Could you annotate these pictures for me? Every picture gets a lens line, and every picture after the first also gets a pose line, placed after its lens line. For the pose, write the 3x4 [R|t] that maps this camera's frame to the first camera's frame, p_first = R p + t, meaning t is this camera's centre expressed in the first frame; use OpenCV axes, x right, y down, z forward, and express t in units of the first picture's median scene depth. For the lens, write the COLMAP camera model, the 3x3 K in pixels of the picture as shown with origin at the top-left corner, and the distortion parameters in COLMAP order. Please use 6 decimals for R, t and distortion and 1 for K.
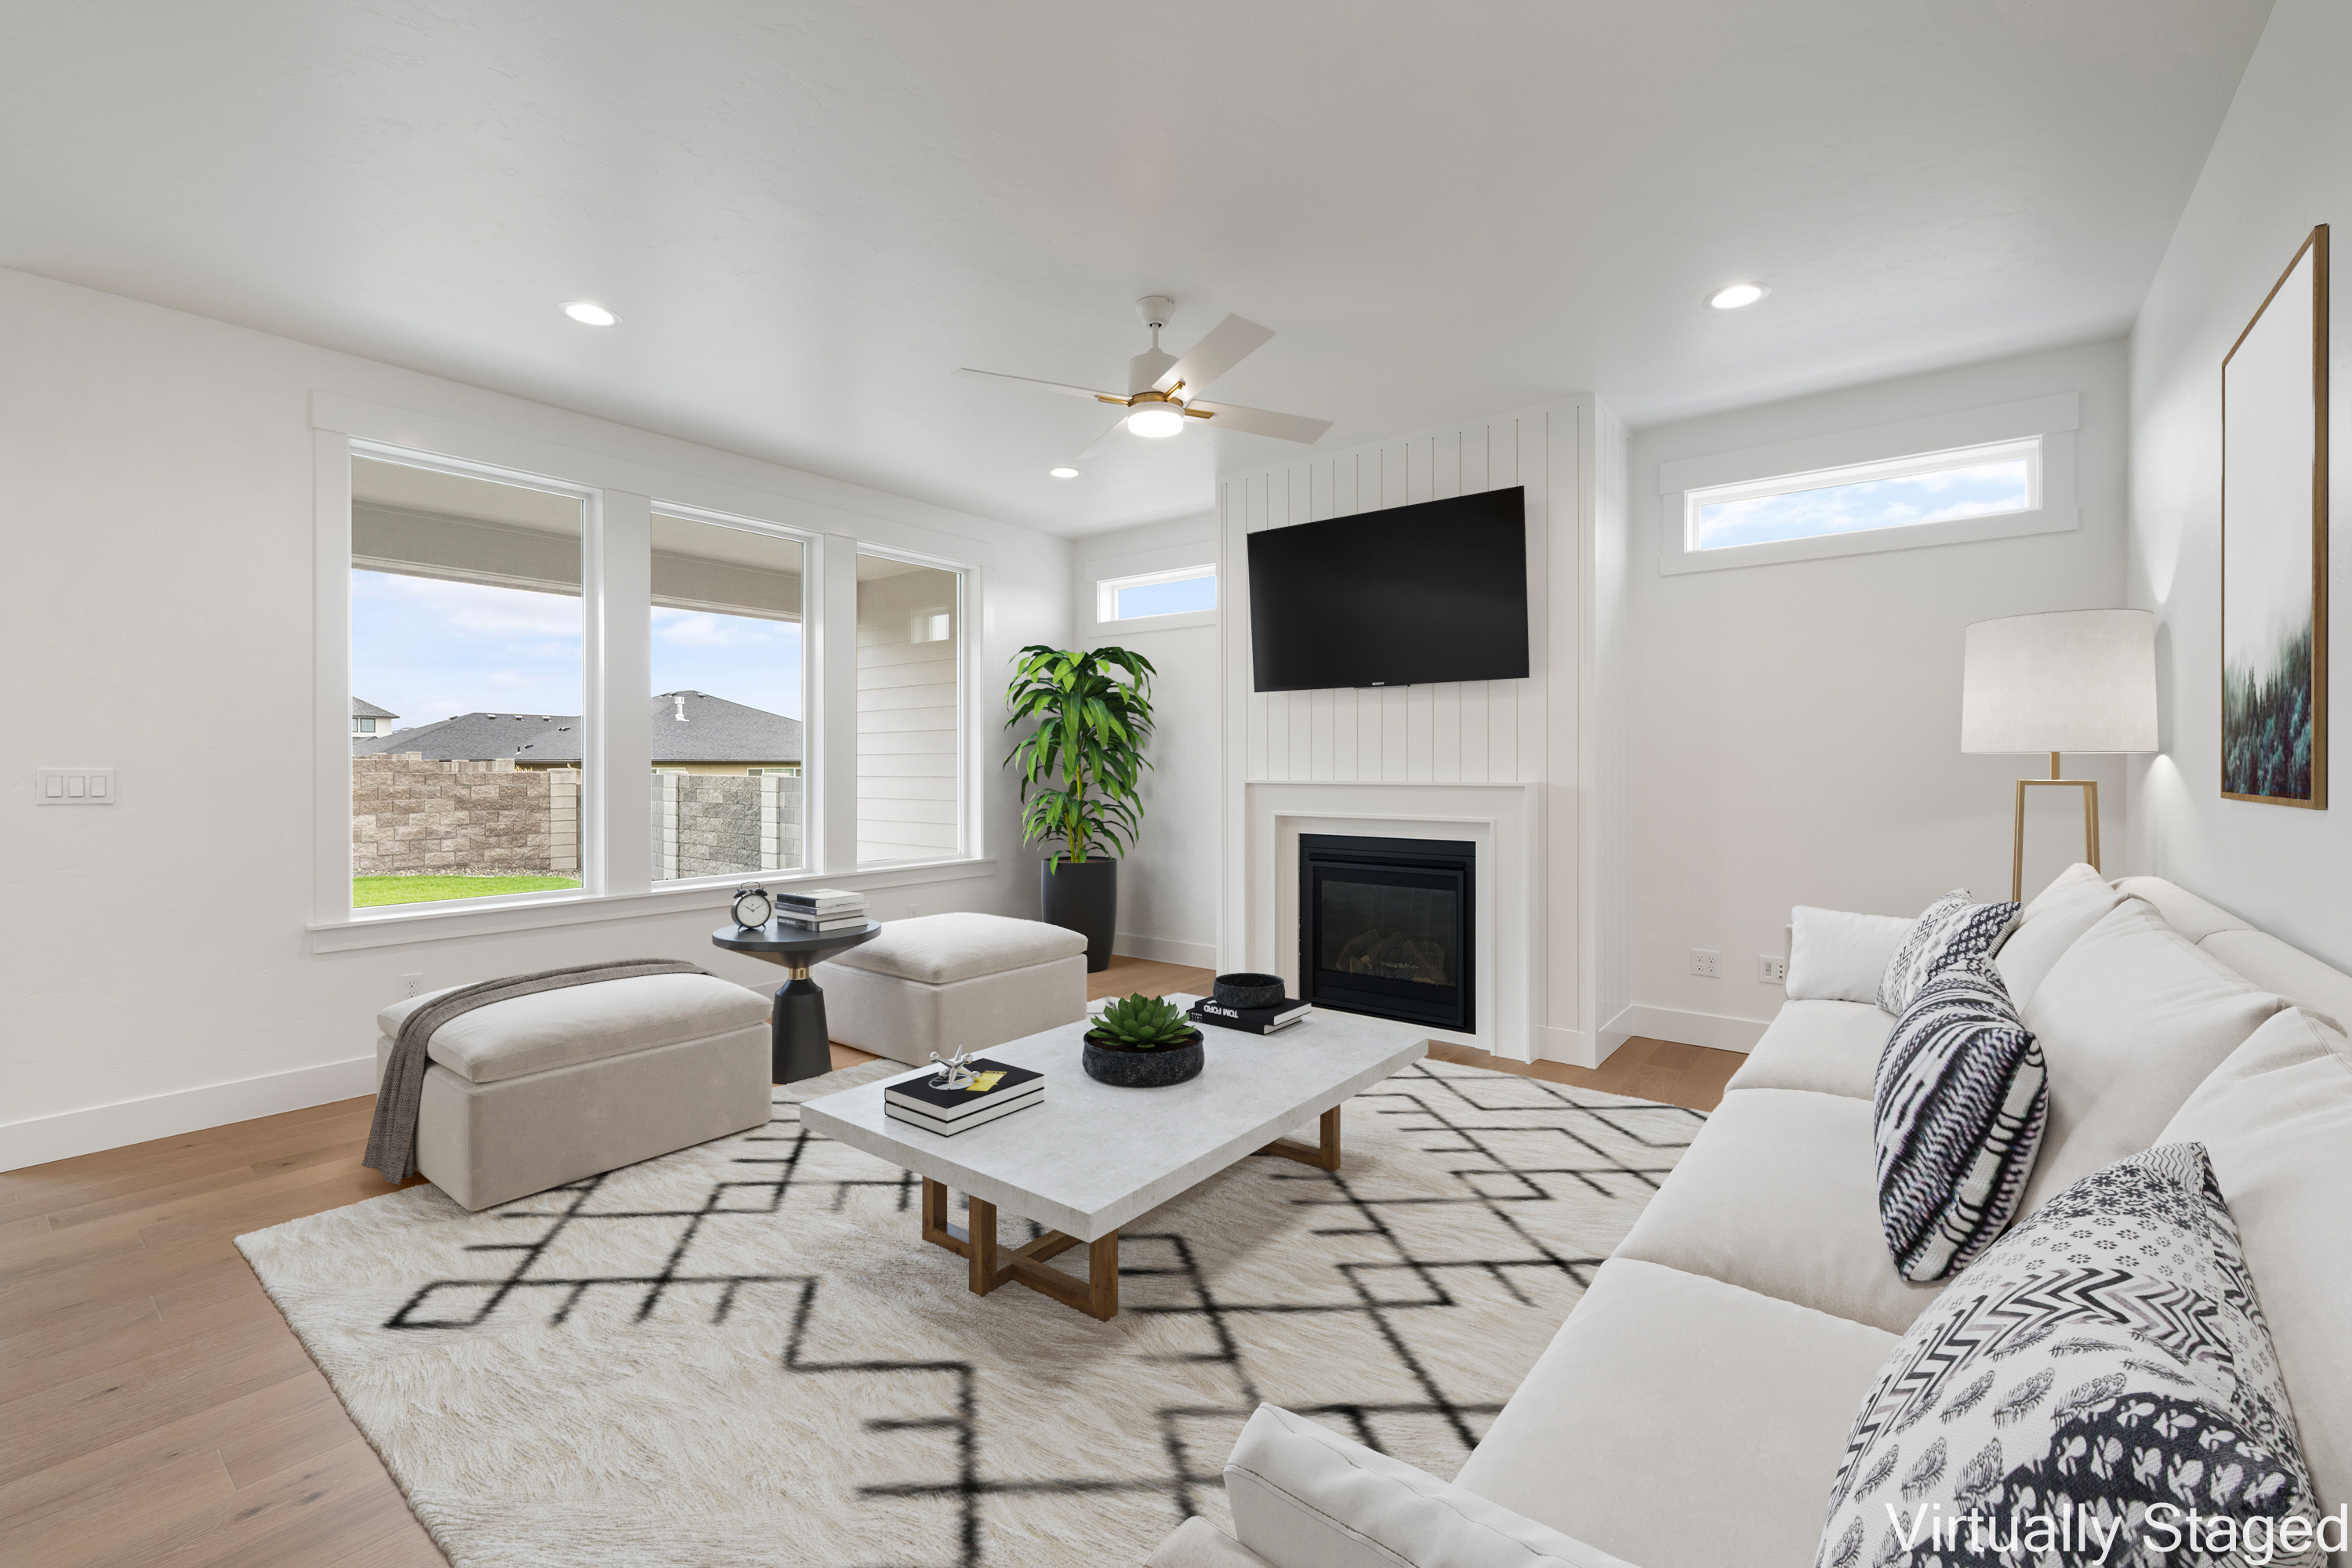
lens RADIAL K [[917.3, 0, 1177.0], [0, 917.3, 775.9], [0, 0, 1]] dist [-0.001442, -0.000181]
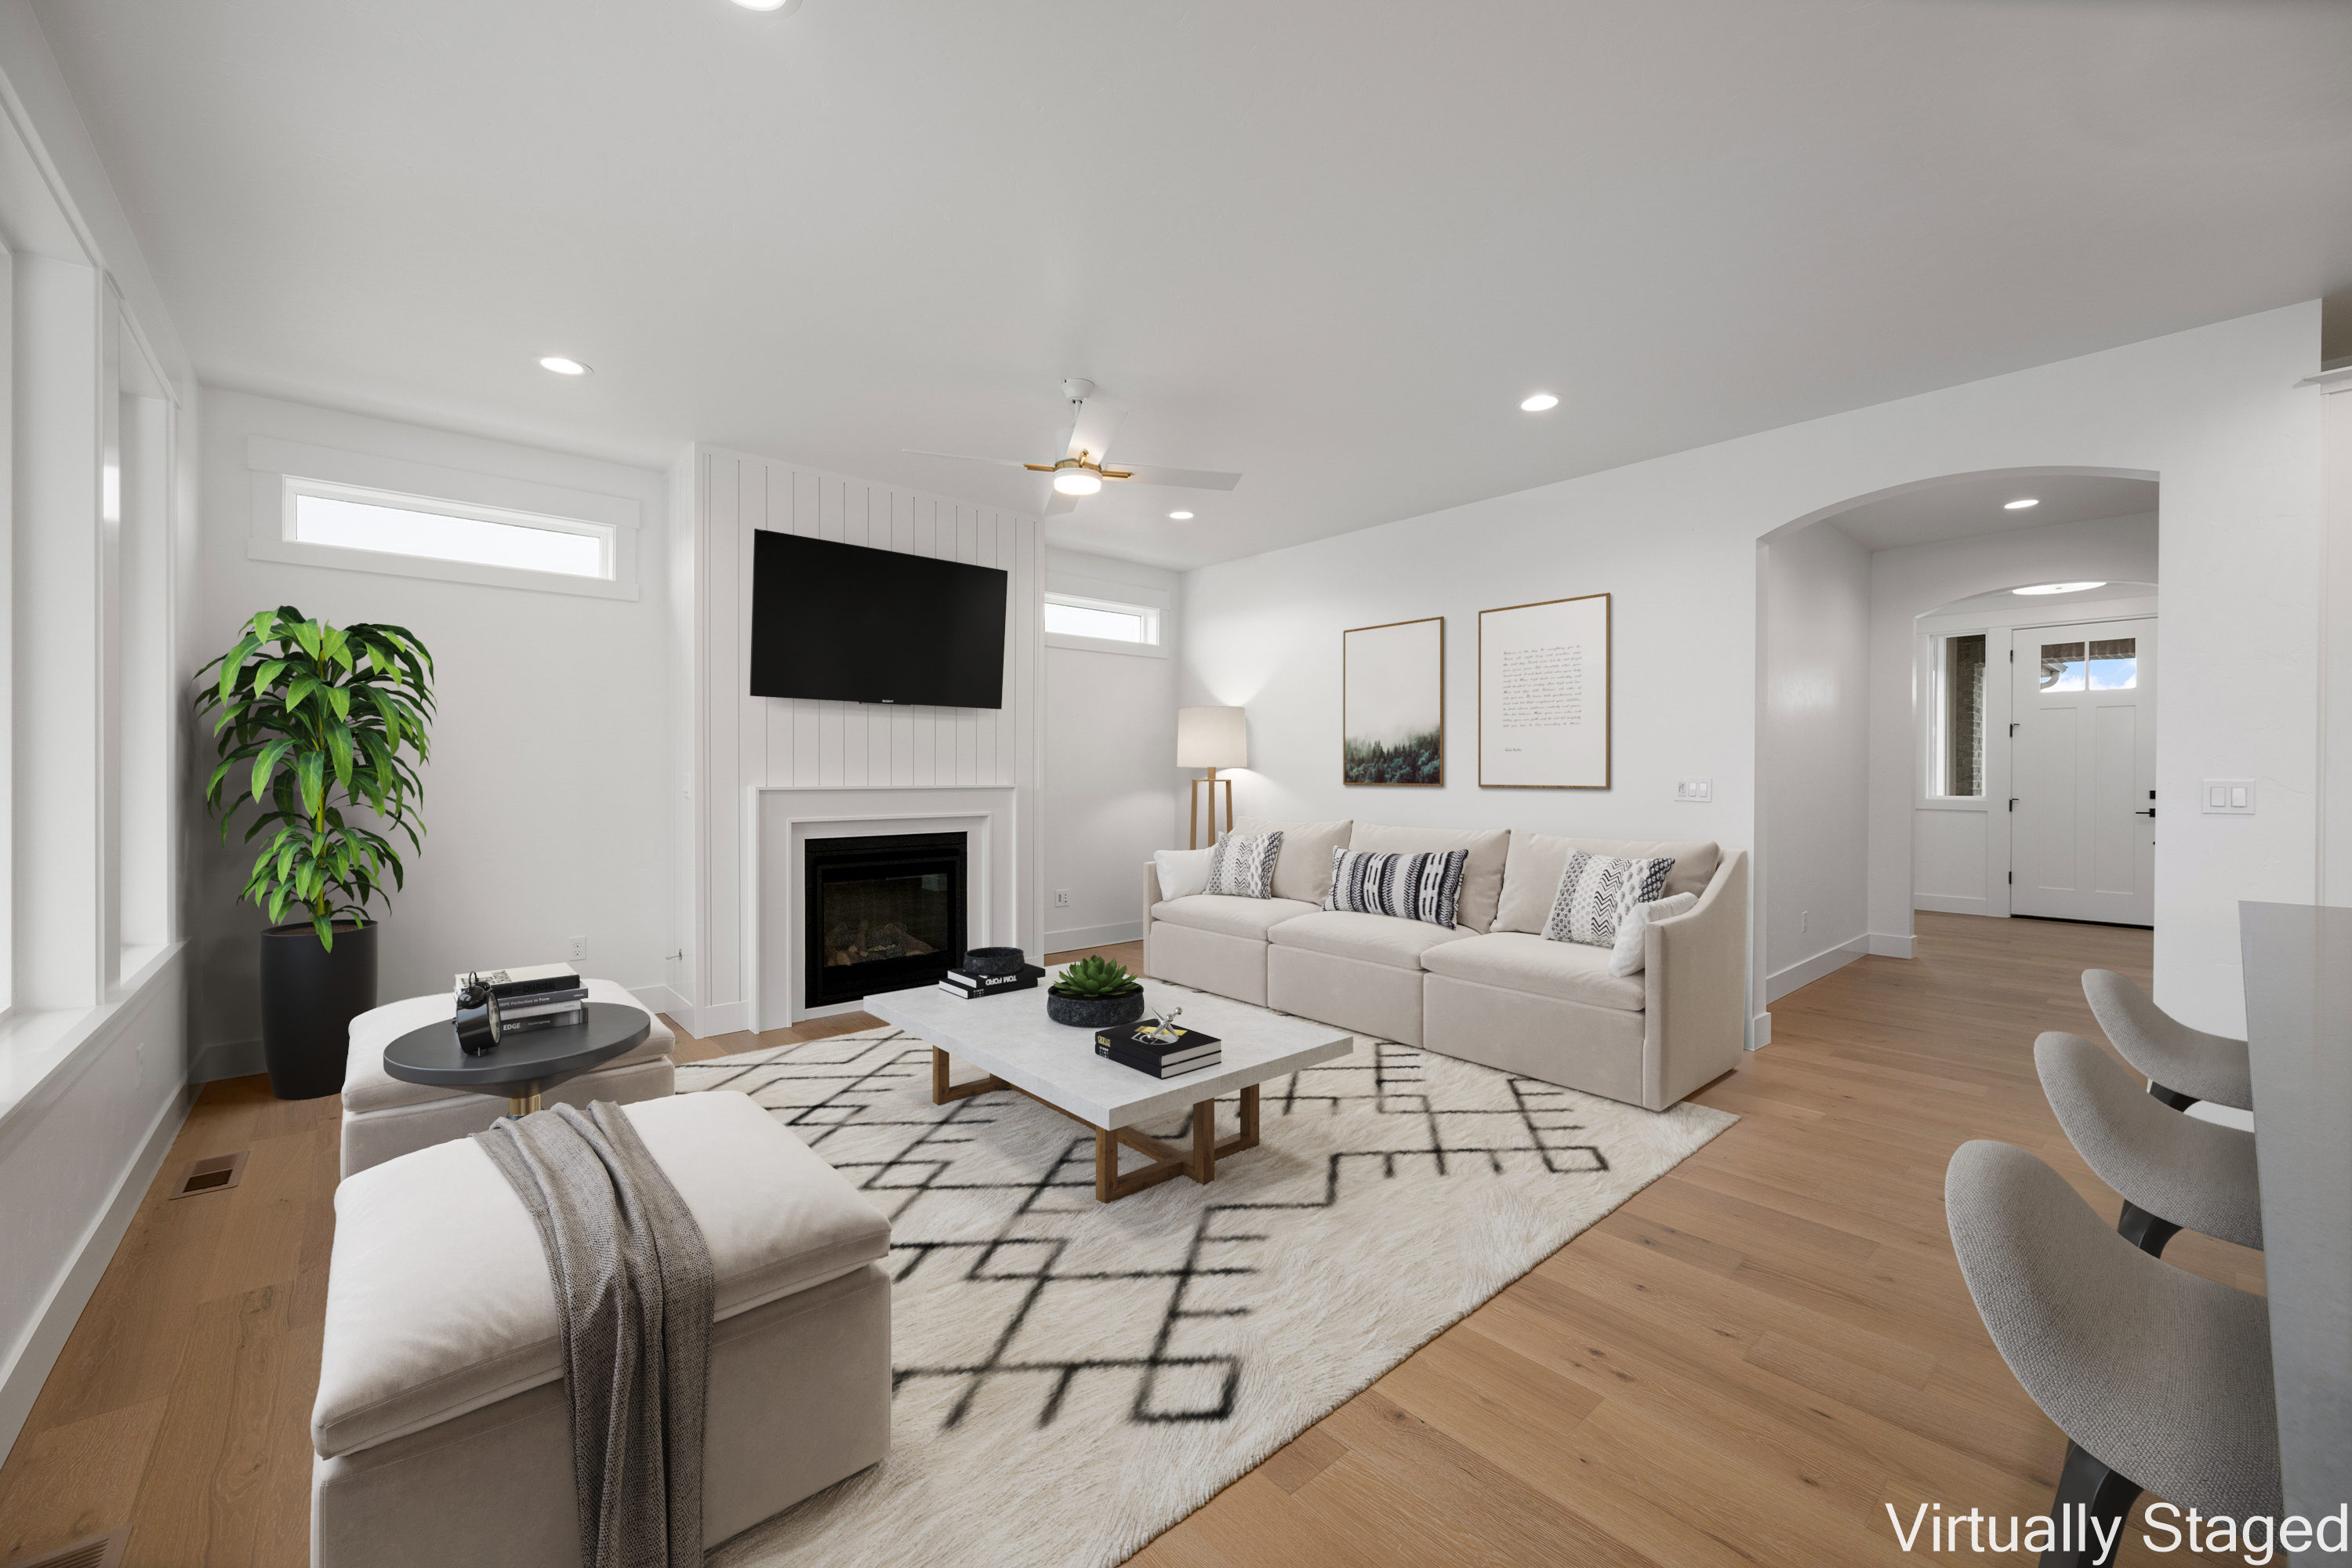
lens RADIAL K [[923.8, 0, 1171.2], [0, 923.8, 764.6], [0, 0, 1]] dist [-0.001993, -0.000152]
pose [[0.234725, -0.007285, 0.972035, -0.916790], [-0.006588, 0.999937, 0.009085, -0.037671], [-0.972040, -0.008537, 0.234662, 0.428863]]
